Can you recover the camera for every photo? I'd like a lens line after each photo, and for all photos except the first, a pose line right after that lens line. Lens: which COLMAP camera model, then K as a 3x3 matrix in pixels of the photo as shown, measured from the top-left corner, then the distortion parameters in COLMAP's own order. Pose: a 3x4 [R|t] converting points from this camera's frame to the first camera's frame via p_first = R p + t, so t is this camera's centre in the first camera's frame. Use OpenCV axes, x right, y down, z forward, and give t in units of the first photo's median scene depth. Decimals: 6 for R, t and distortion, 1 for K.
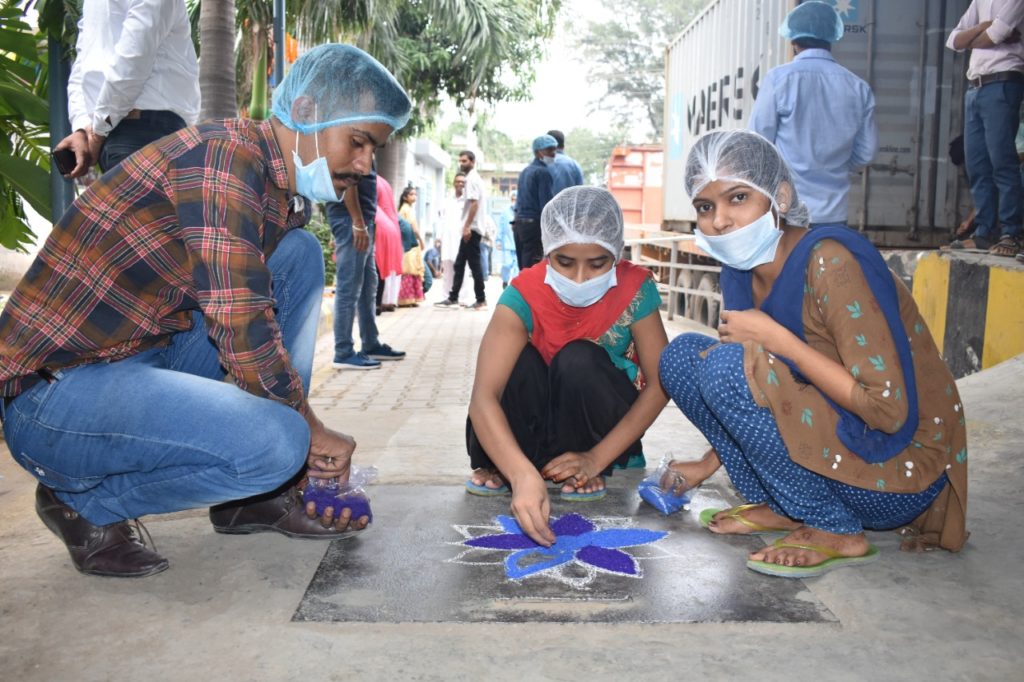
lens RADIAL K [[871.2, 0, 515.5], [0, 871.2, 314.3], [0, 0, 1]] dist [-0.076040, -0.000135]
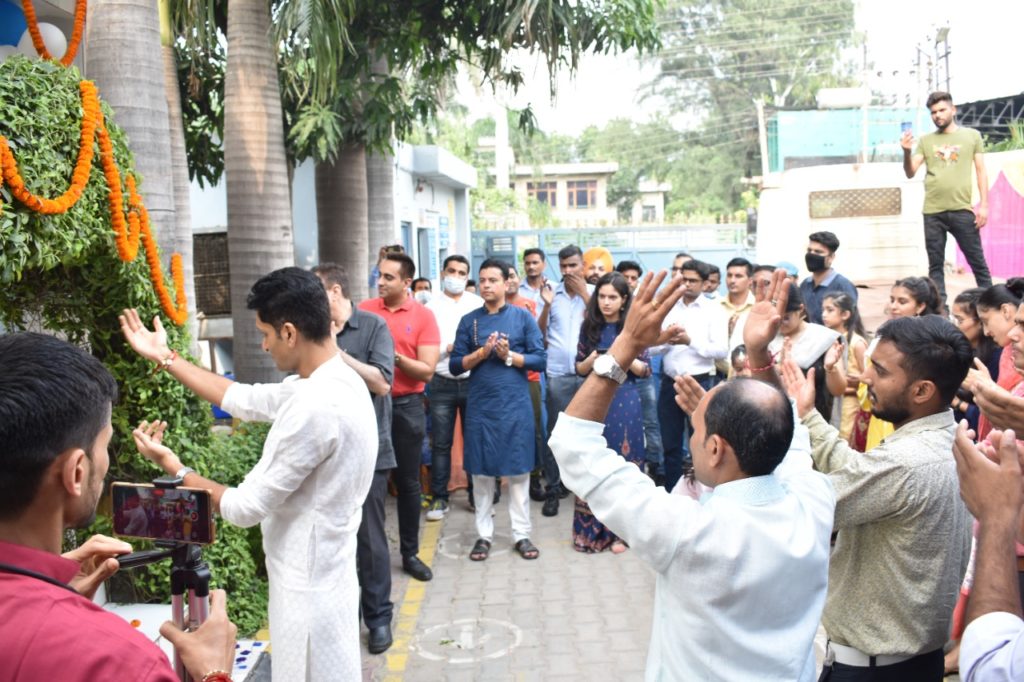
lens RADIAL K [[953.5, 0, 510.2], [0, 953.5, 317.8], [0, 0, 1]] dist [-0.075791, 0.003934]
pose [[0.997601, -0.048883, -0.049025, -0.025410], [0.048370, 0.998762, -0.011595, -0.072630], [0.049531, 0.009195, 0.998730, 0.353634]]
